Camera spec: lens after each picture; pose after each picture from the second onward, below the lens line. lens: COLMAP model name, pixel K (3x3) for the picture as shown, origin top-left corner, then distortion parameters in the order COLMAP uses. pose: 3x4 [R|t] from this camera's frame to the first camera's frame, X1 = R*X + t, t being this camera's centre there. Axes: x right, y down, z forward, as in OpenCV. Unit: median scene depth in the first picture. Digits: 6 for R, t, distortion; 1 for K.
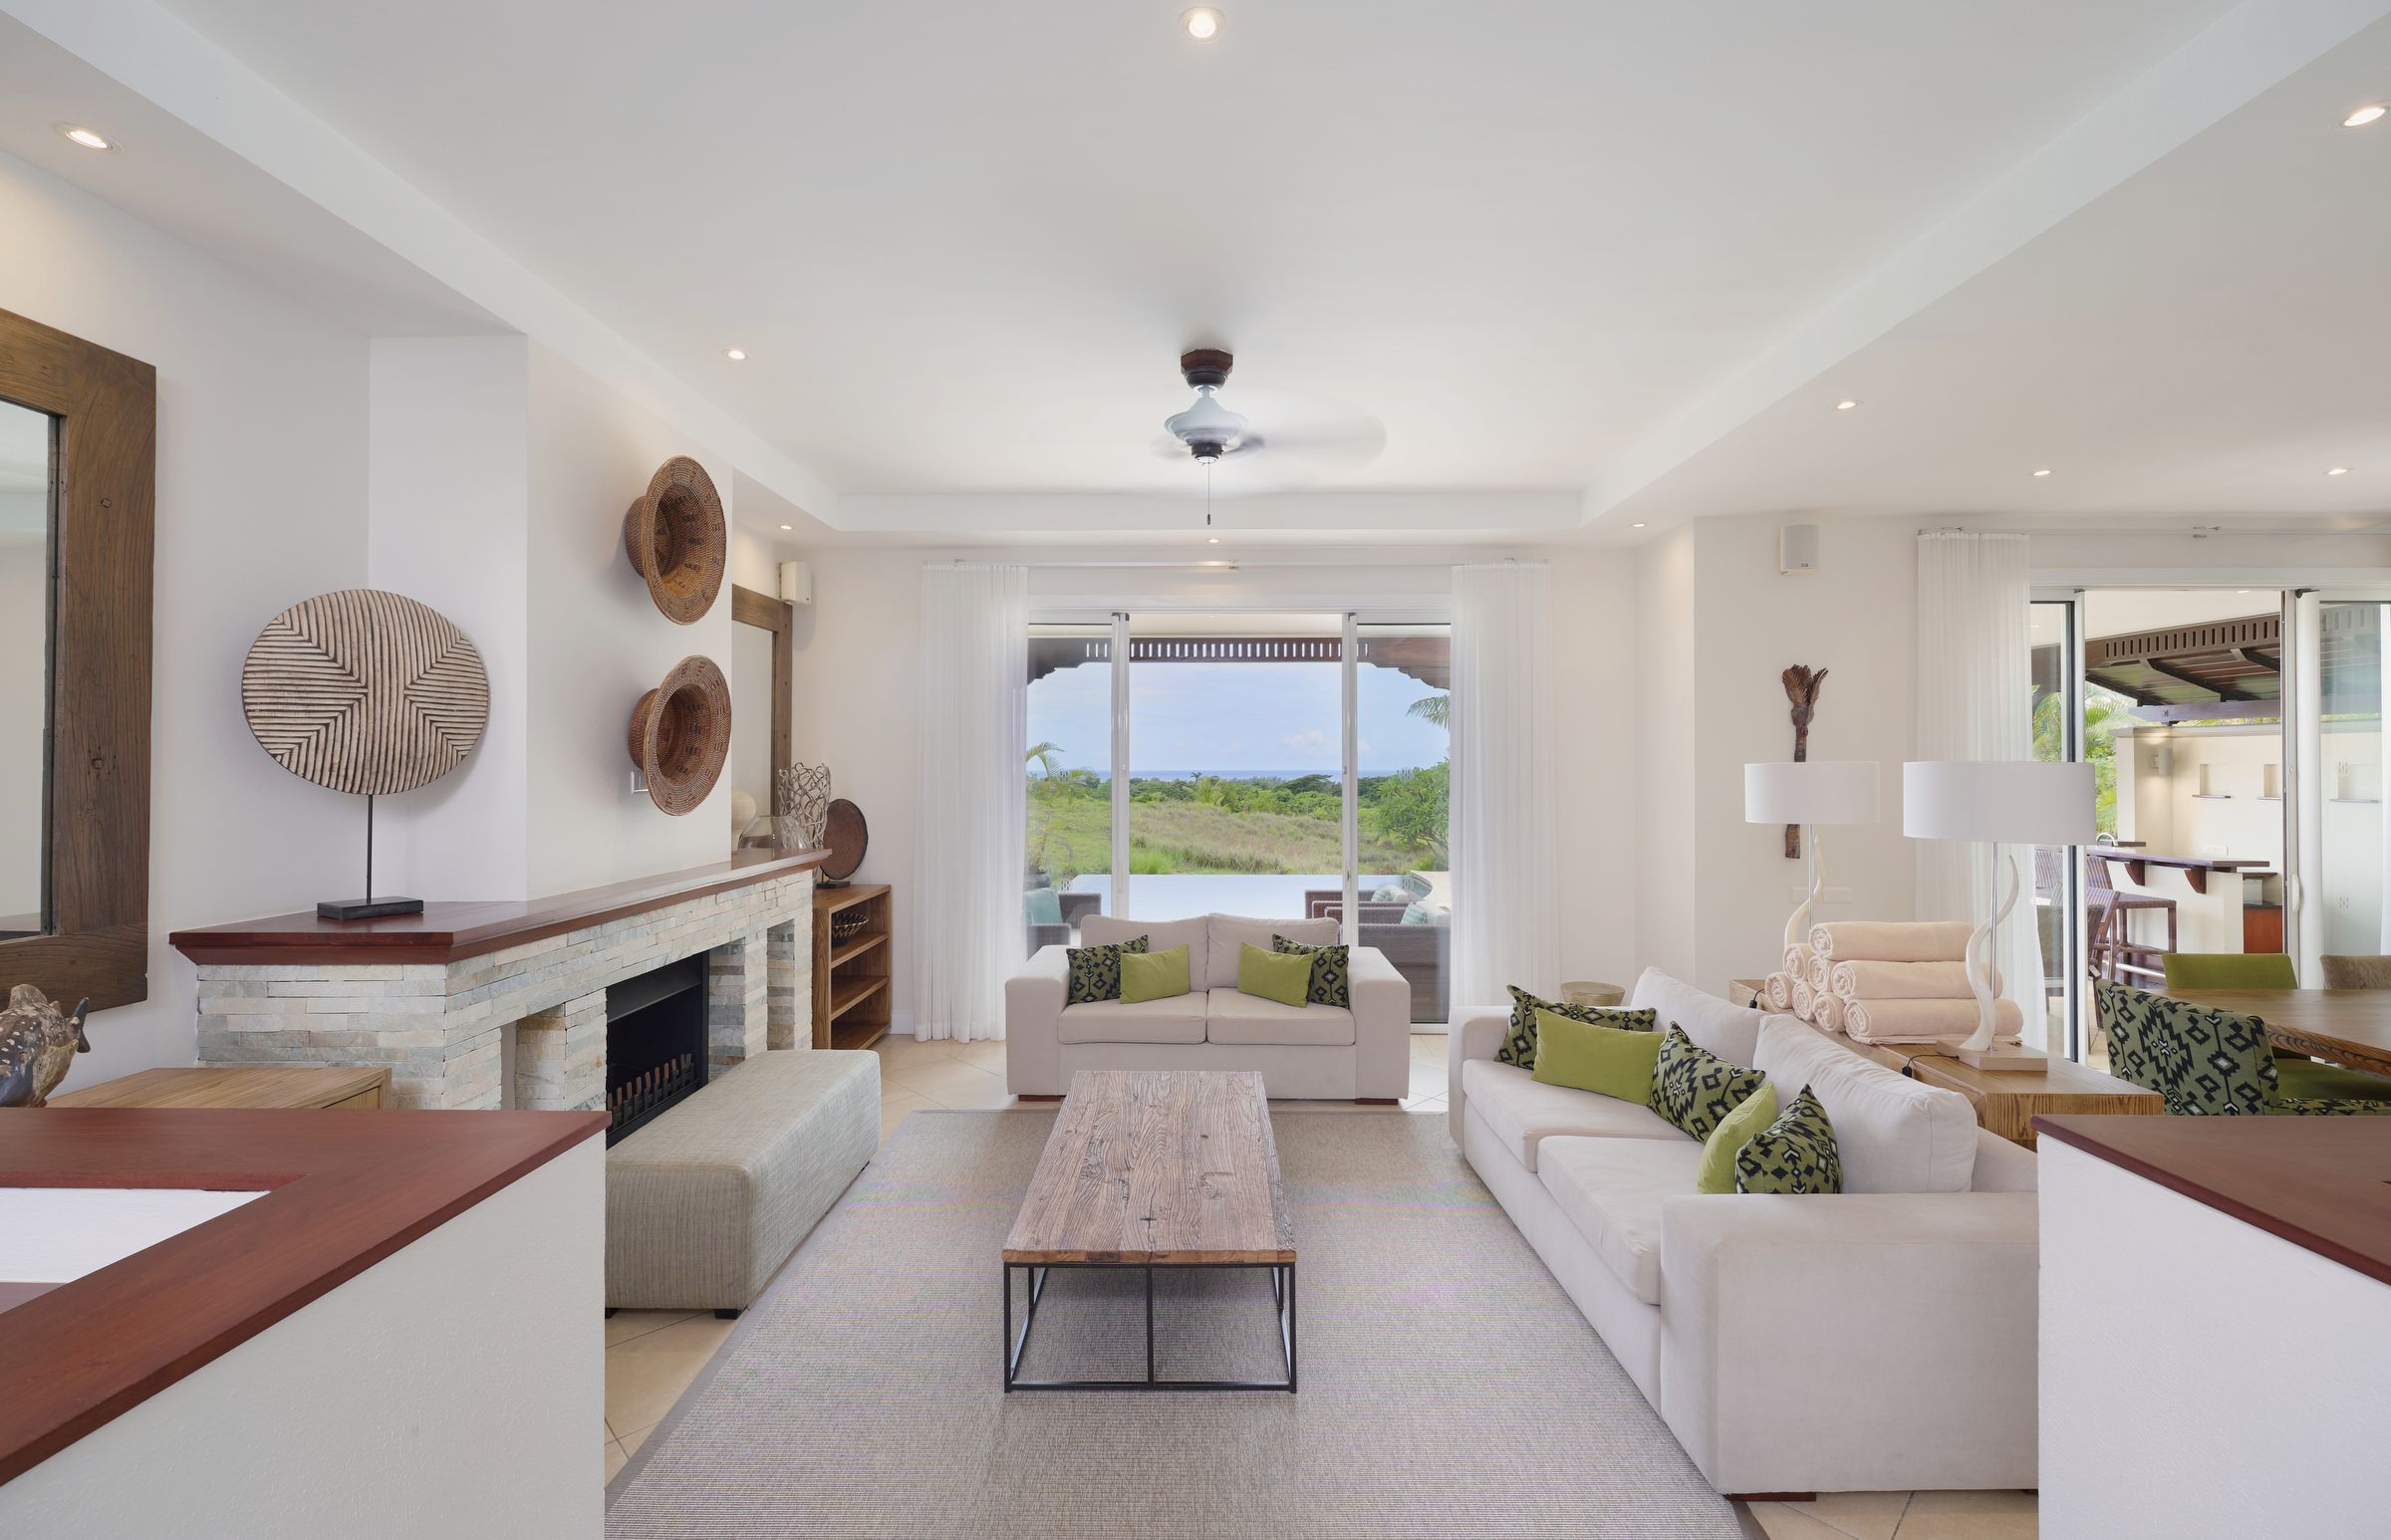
lens RADIAL K [[1010.3, 0, 1190.7], [0, 1010.3, 755.9], [0, 0, 1]] dist [-0.002169, -0.001605]
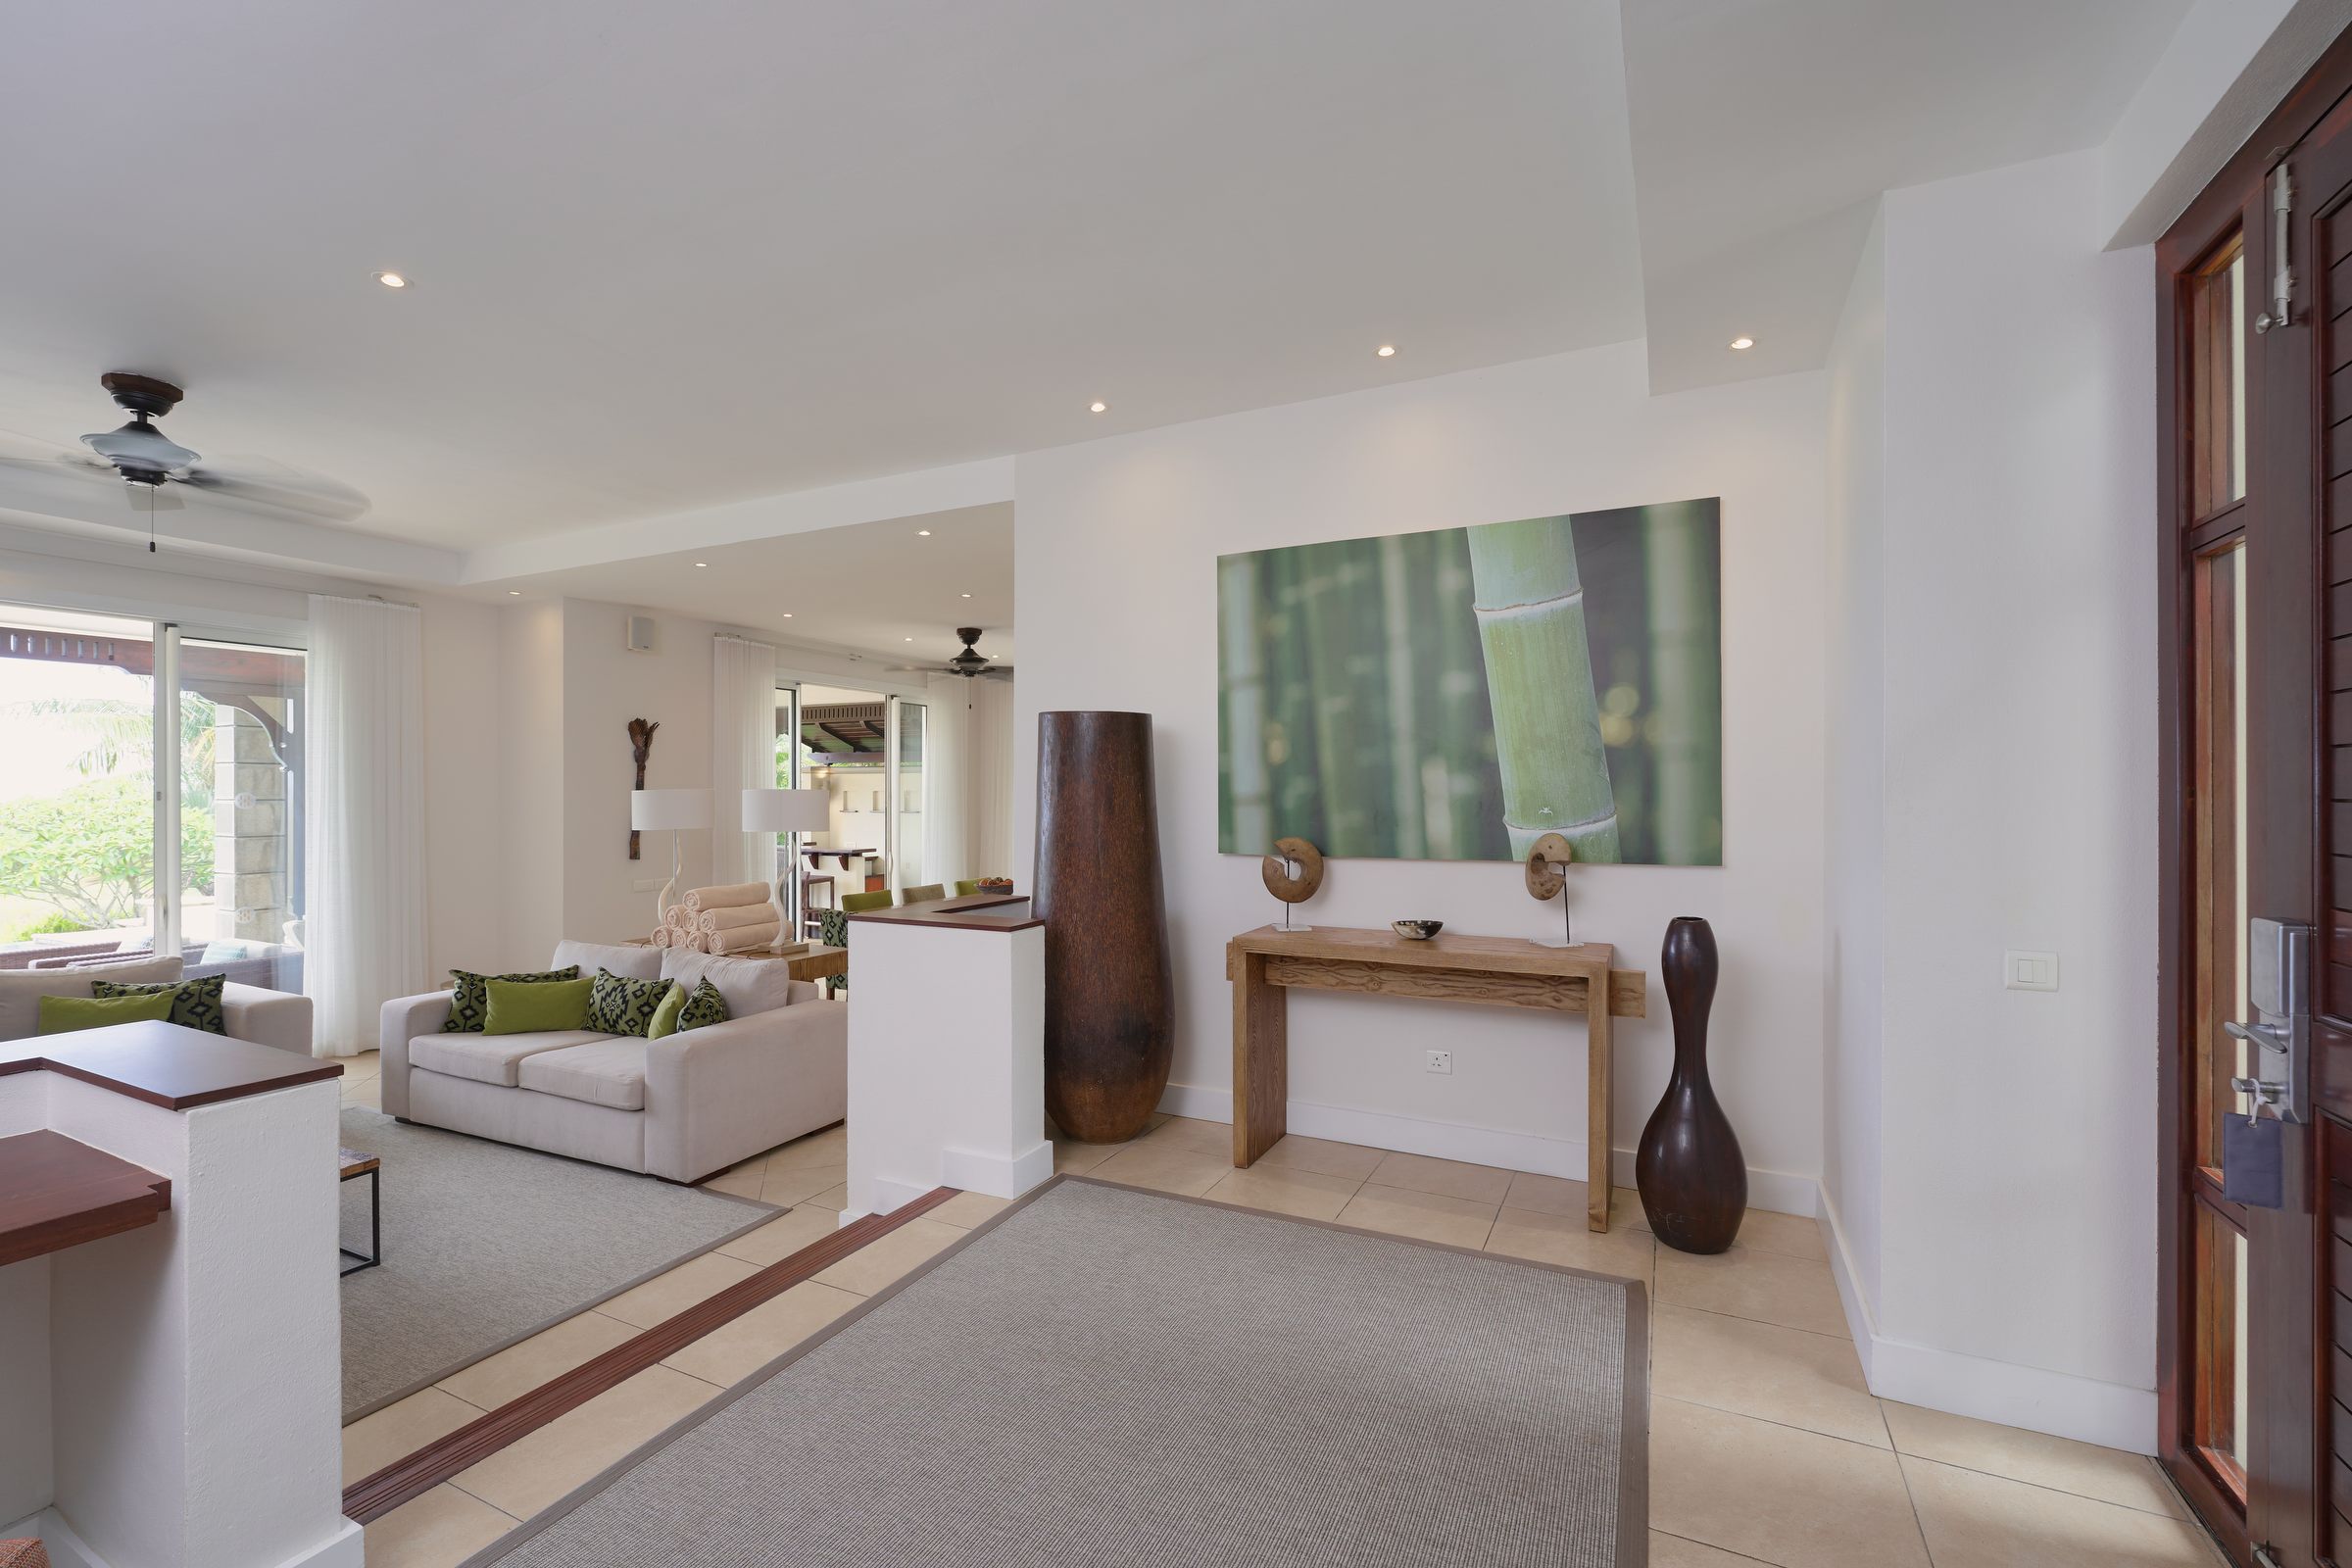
lens RADIAL K [[1005.4, 0, 1174.0], [0, 1005.4, 789.3], [0, 0, 1]] dist [0.000636, 0.000261]
pose [[0.436156, 0.002269, 0.899868, -0.311756], [-0.008353, 0.999964, 0.001527, -0.001927], [-0.899832, -0.008182, 0.436160, -0.251856]]
